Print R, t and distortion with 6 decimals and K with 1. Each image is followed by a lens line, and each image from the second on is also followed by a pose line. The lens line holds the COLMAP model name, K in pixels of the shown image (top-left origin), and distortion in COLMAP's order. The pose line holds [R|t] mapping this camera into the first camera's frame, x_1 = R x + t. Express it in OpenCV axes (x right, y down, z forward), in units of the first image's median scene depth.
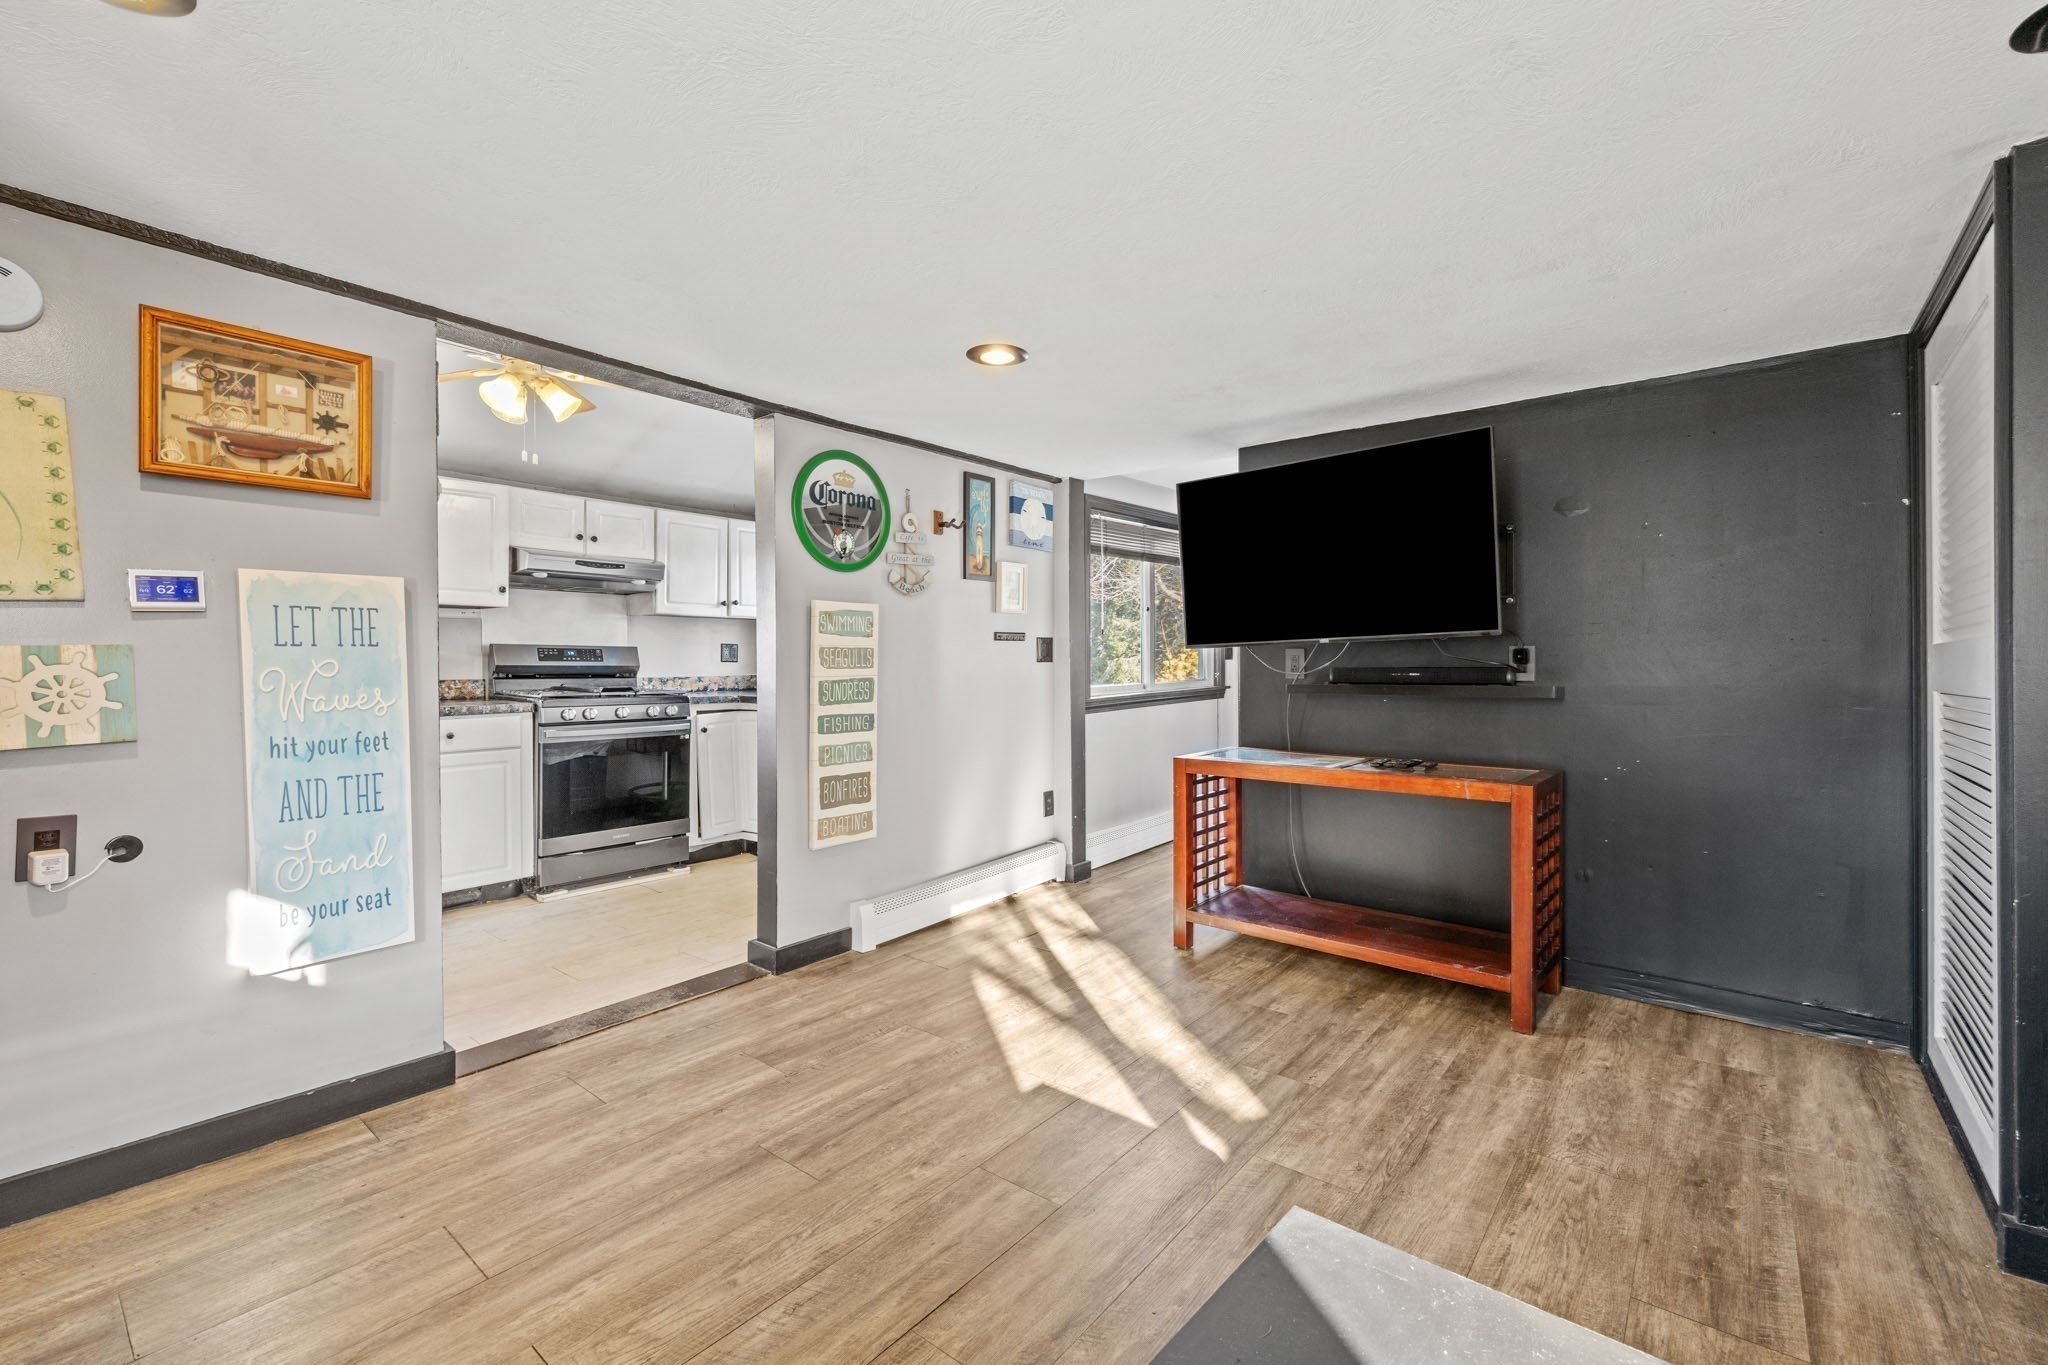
lens RADIAL K [[871.5, 0, 1030.4], [0, 871.5, 667.9], [0, 0, 1]] dist [0.009558, 0.000078]
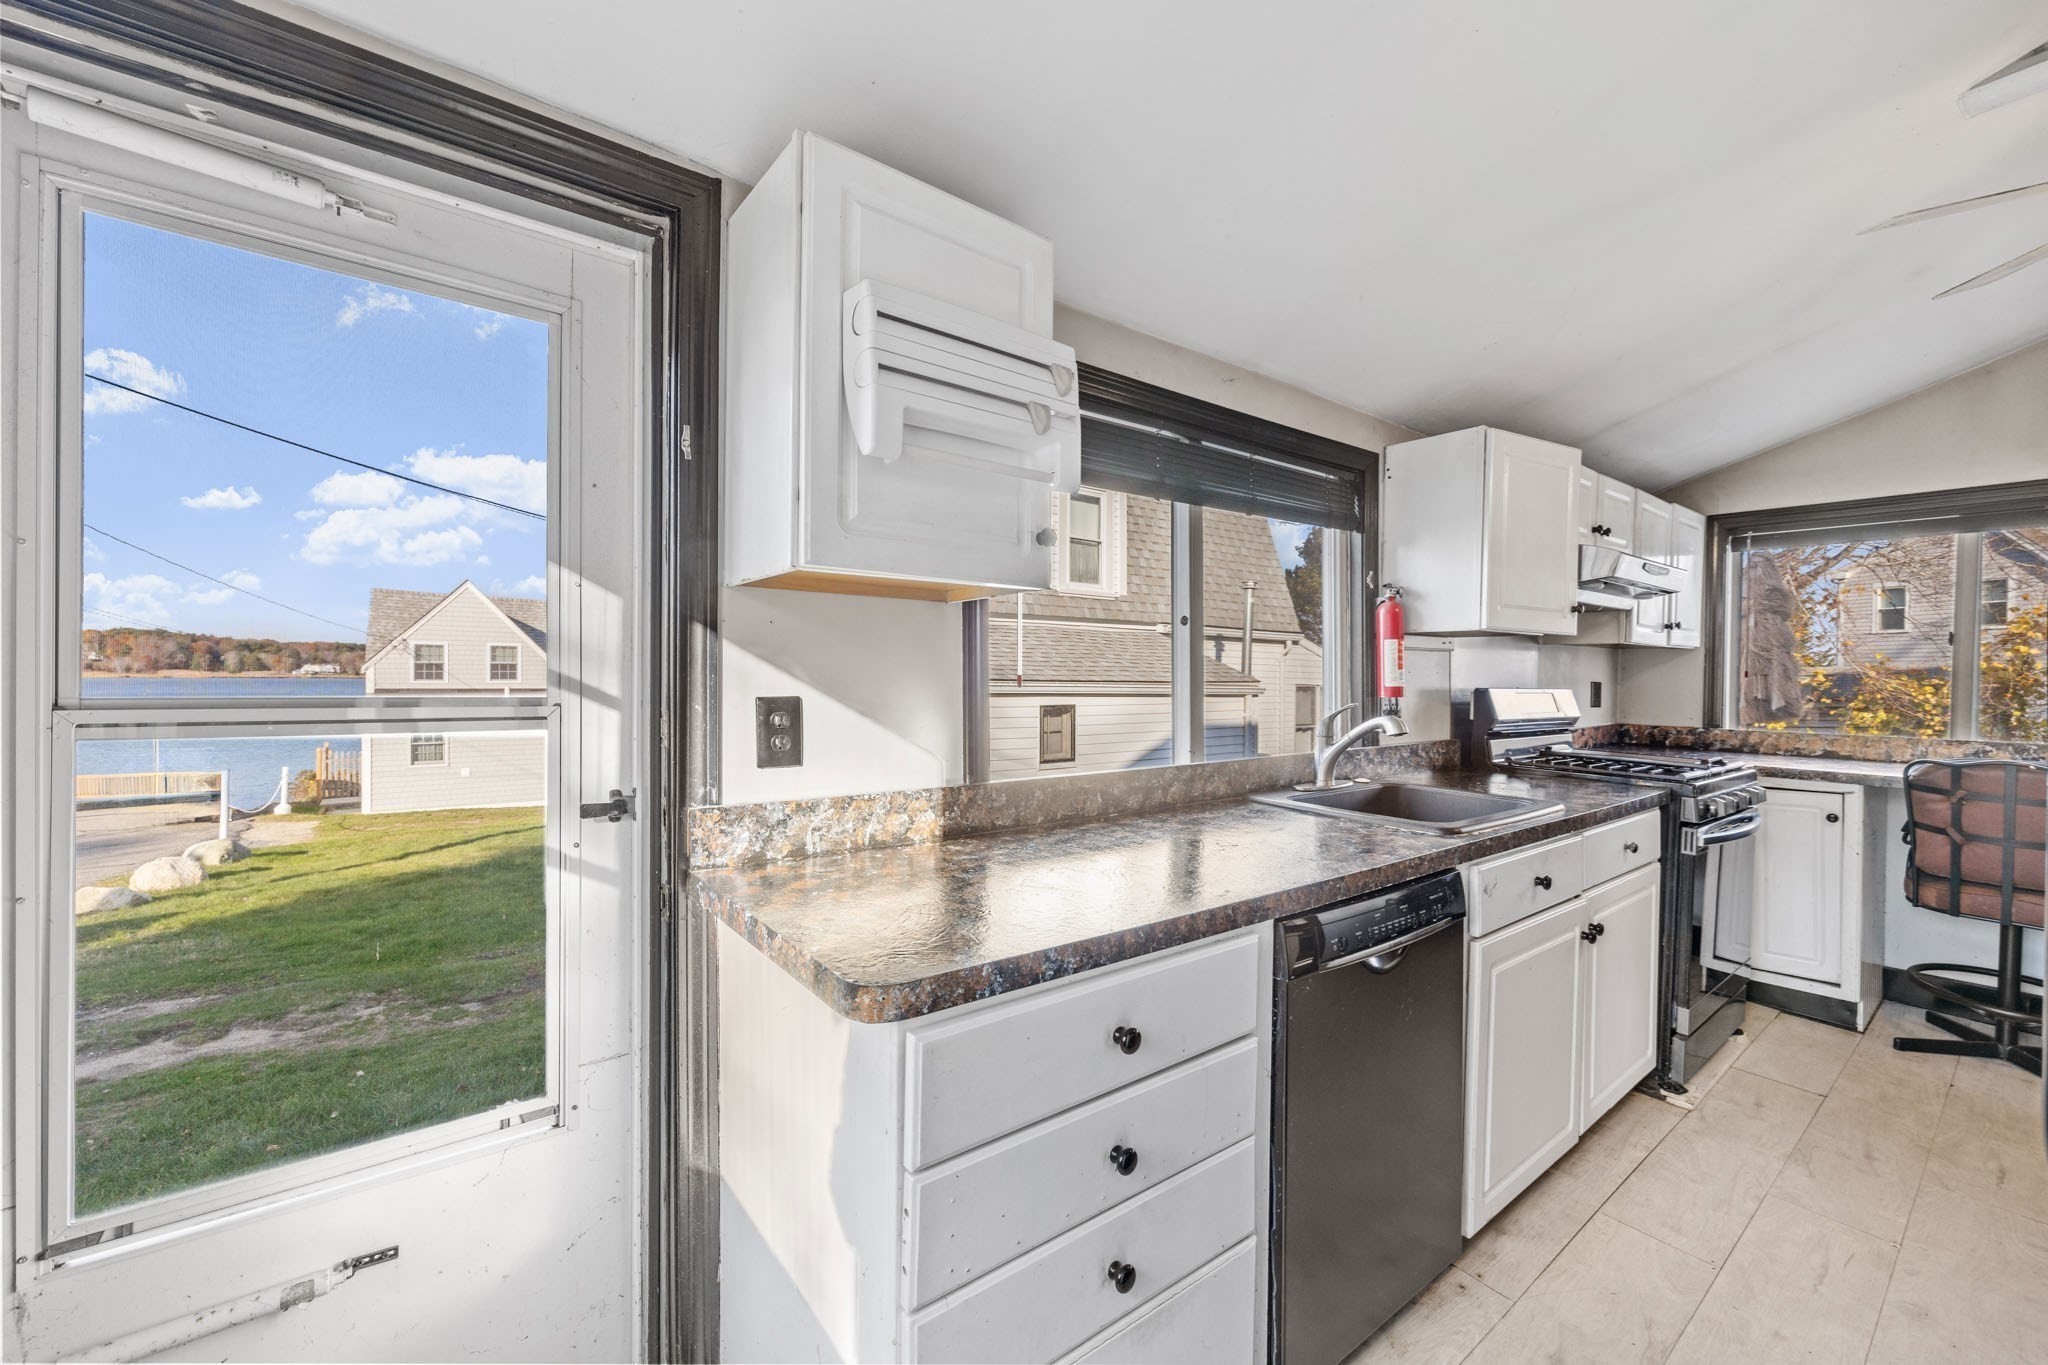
lens RADIAL K [[815.6, 0, 1024.0], [0, 815.6, 682.5], [0, 0, 1]] dist [-0.002557, 0.000046]
pose [[0.975401, 0.015748, -0.219874, -1.152857], [-0.014469, 0.999868, 0.007427, -0.044031], [0.219962, -0.004063, 0.975500, 0.421497]]
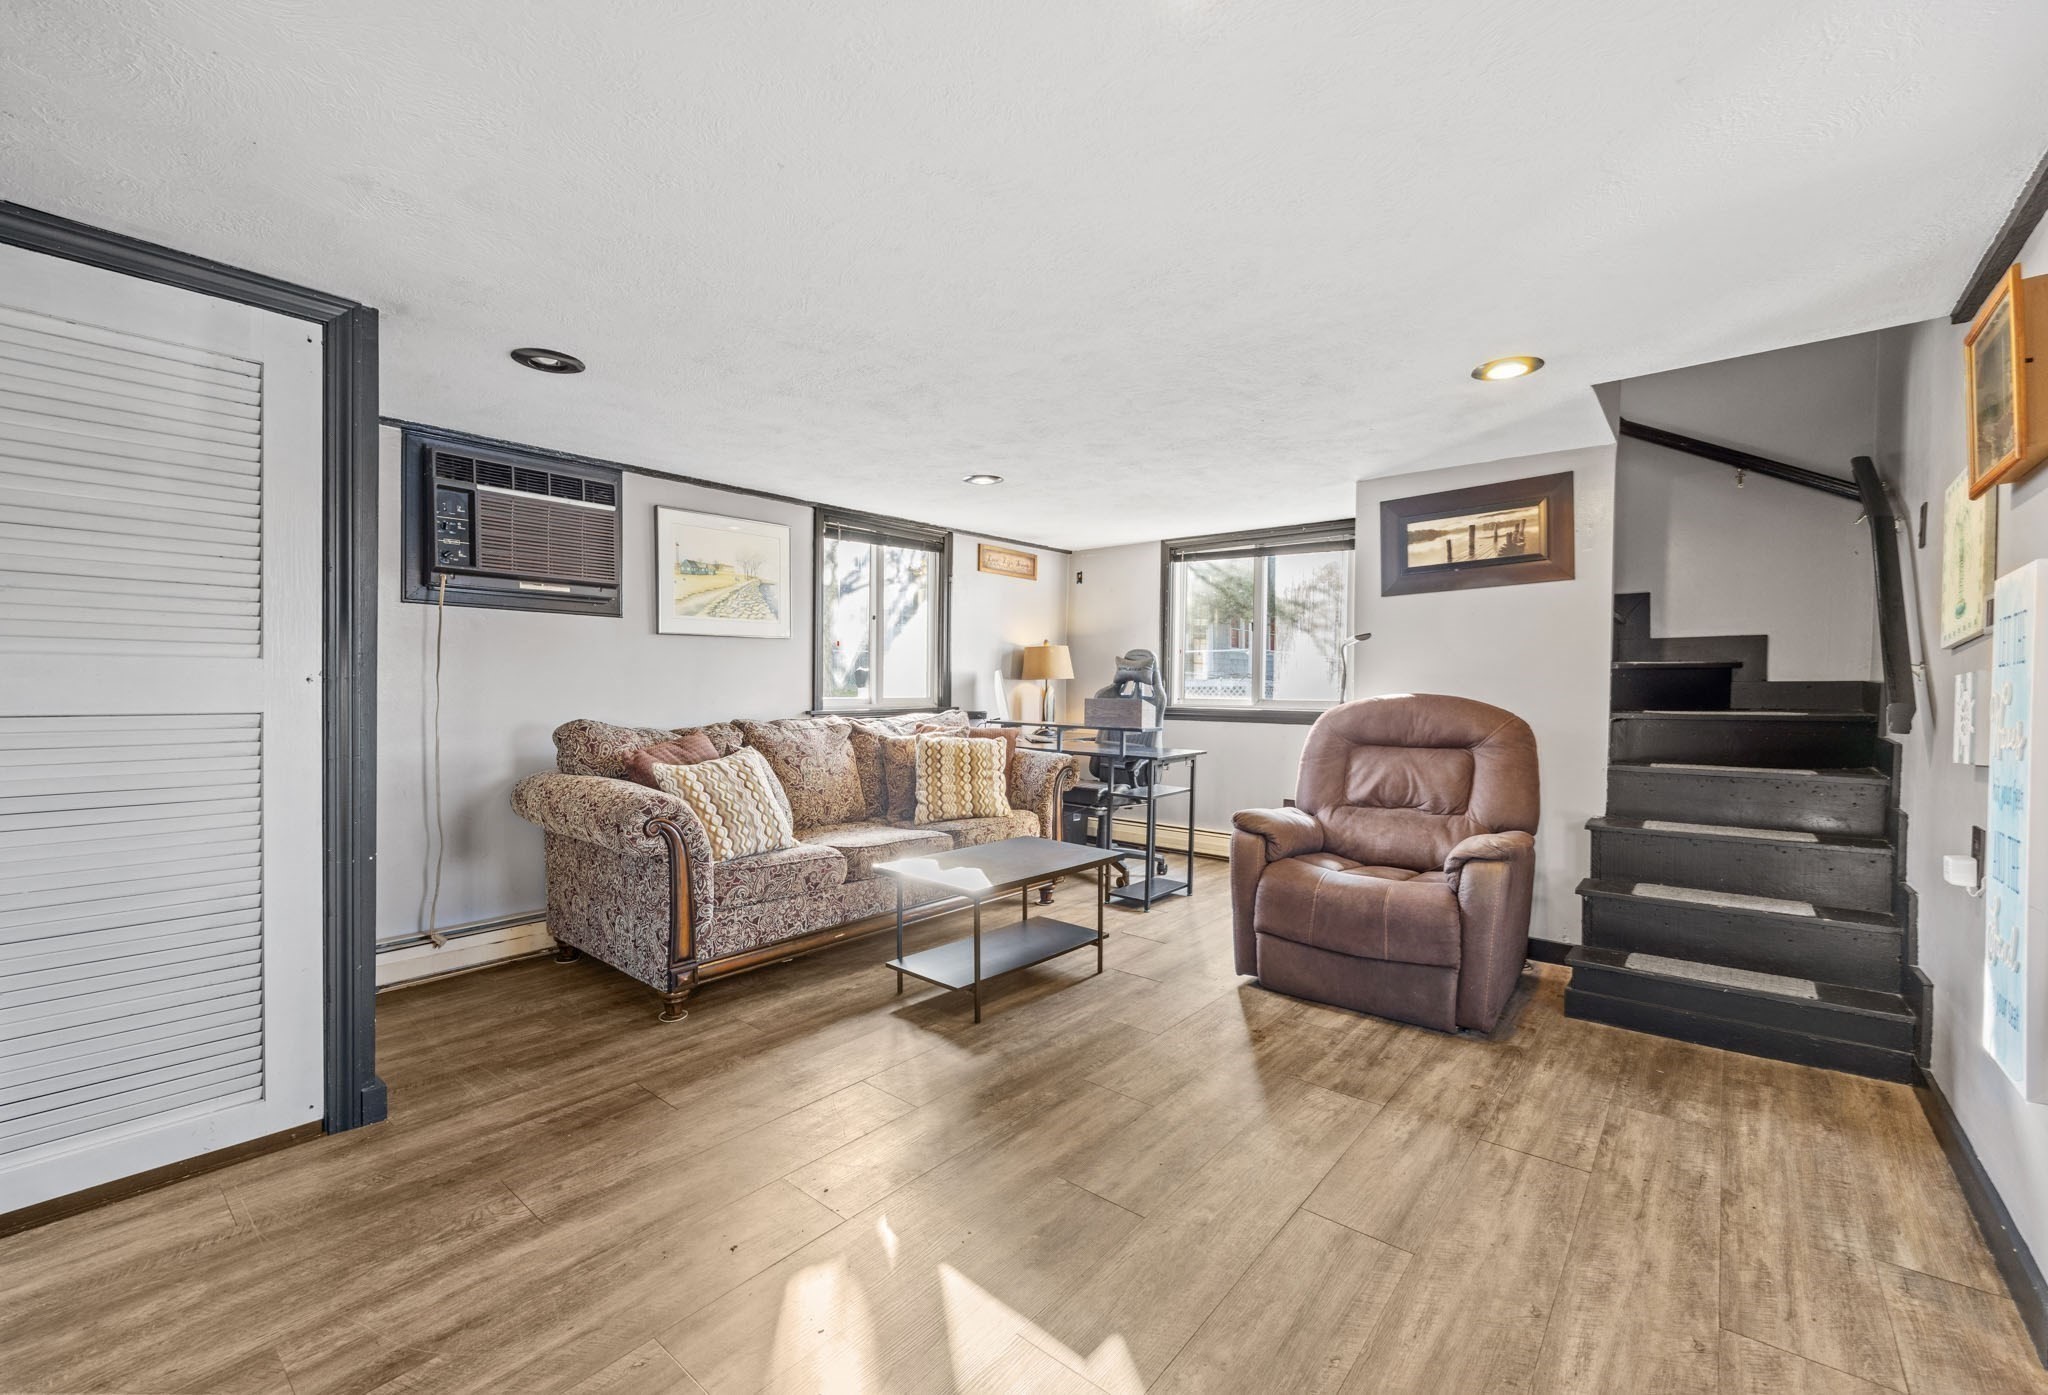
lens RADIAL K [[840.6, 0, 1047.9], [0, 840.6, 699.7], [0, 0, 1]] dist [0.009931, -0.000308]
pose [[-0.999910, -0.004858, -0.012540, 0.035798], [-0.004966, 0.999951, 0.008559, 0.002000], [0.012498, 0.008620, -0.999885, 1.123403]]
